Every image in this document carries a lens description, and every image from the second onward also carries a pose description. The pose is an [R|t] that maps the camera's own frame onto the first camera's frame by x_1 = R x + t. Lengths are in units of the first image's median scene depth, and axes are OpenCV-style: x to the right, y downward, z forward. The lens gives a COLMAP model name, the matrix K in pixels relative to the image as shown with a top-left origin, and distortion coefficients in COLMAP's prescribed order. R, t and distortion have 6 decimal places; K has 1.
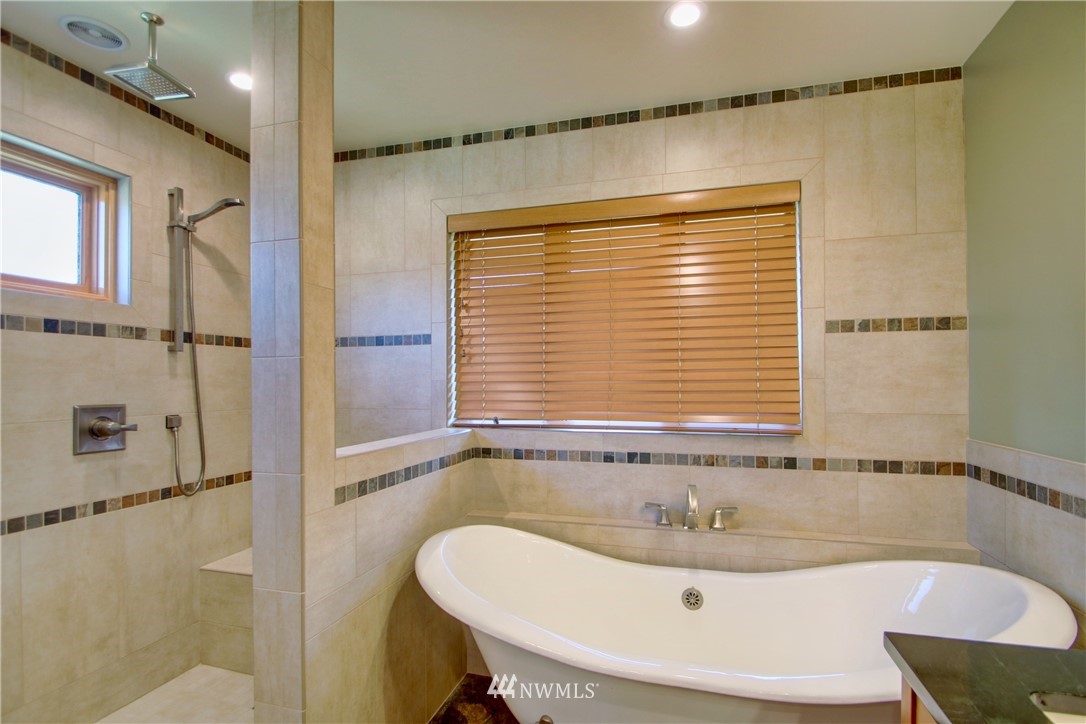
lens RADIAL K [[512.3, 0, 542.2], [0, 512.3, 381.3], [0, 0, 1]] dist [0.002767, -0.009329]
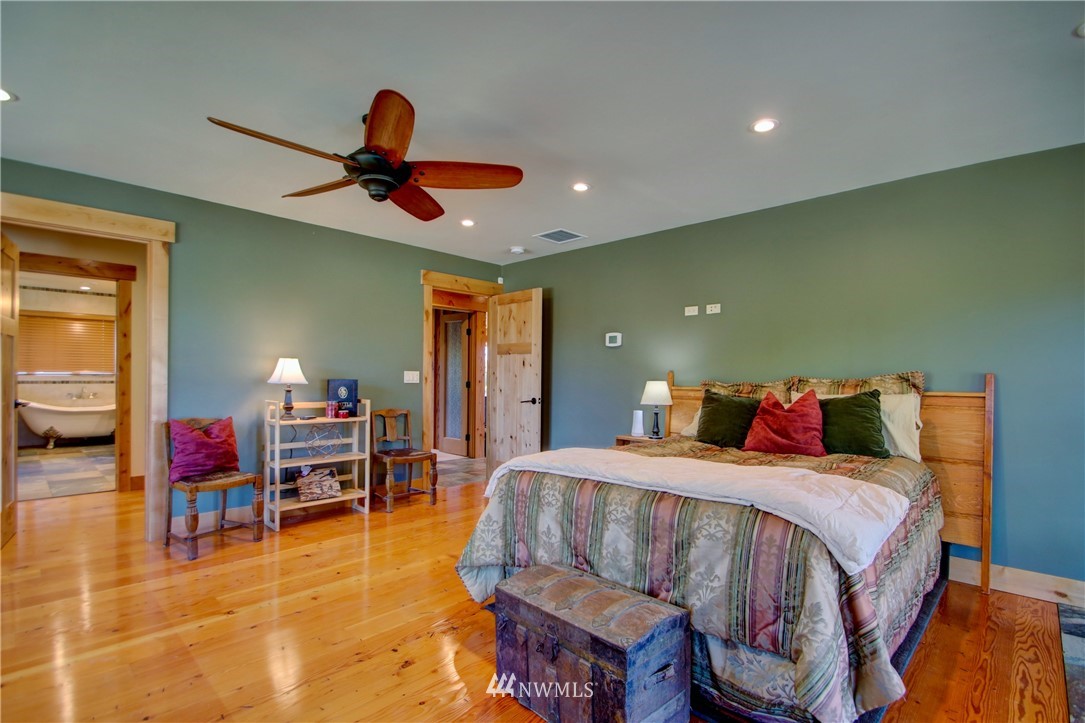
lens RADIAL K [[511.8, 0, 546.1], [0, 511.8, 377.8], [0, 0, 1]] dist [0.002767, -0.009329]
pose [[0.453194, 0.004942, 0.891398, -1.632010], [-0.013405, 0.999909, 0.001271, 0.069230], [-0.891311, -0.012526, 0.453219, -4.061861]]
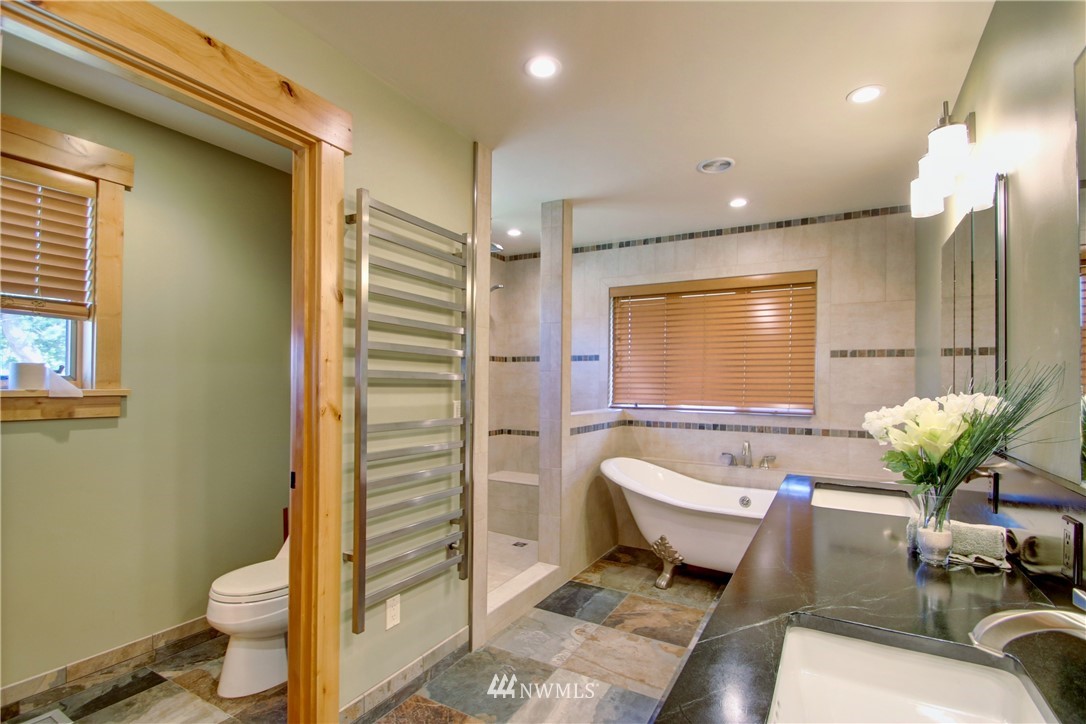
lens RADIAL K [[512.3, 0, 546.1], [0, 512.3, 380.3], [0, 0, 1]] dist [0.002767, -0.009329]
pose [[0.974988, 0.013629, -0.221837, -0.002671], [-0.013688, 0.999906, 0.001271, -0.005458], [0.221834, 0.001797, 0.975083, -0.889726]]
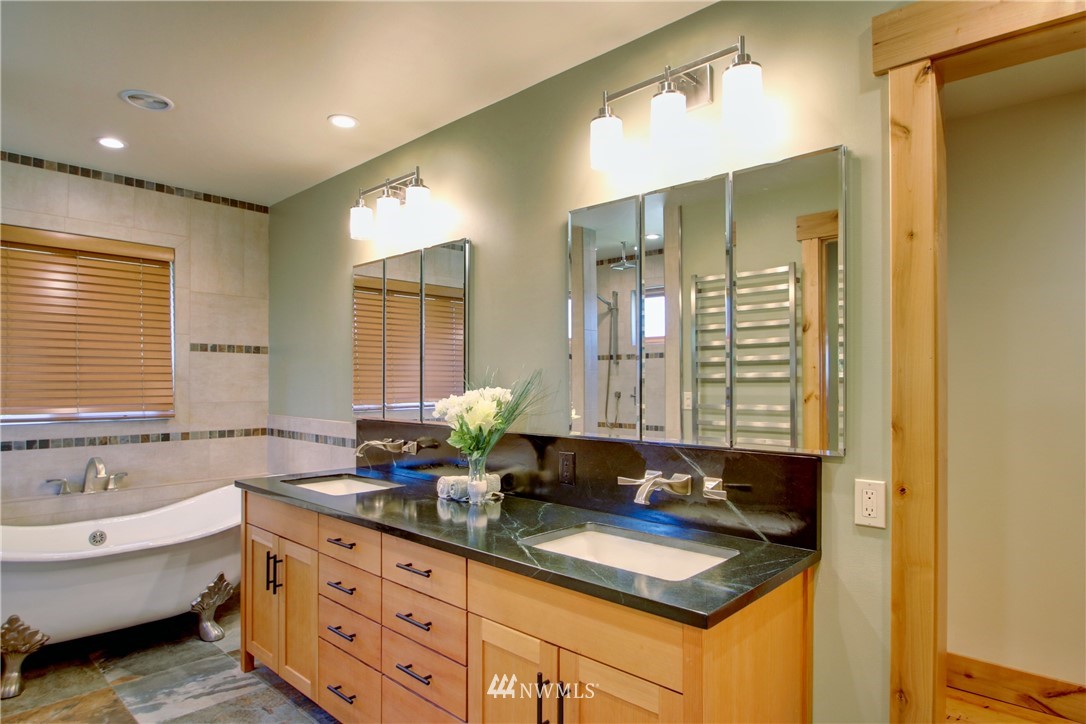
lens RADIAL K [[609.4, 0, 560.2], [0, 609.4, 382.8], [0, 0, 1]] dist [-0.005981, -0.010856]
pose [[0.424005, 0.004890, 0.905647, -0.615450], [-0.008532, 0.999963, -0.001405, -0.005091], [-0.905620, -0.007132, 0.424031, -0.770374]]
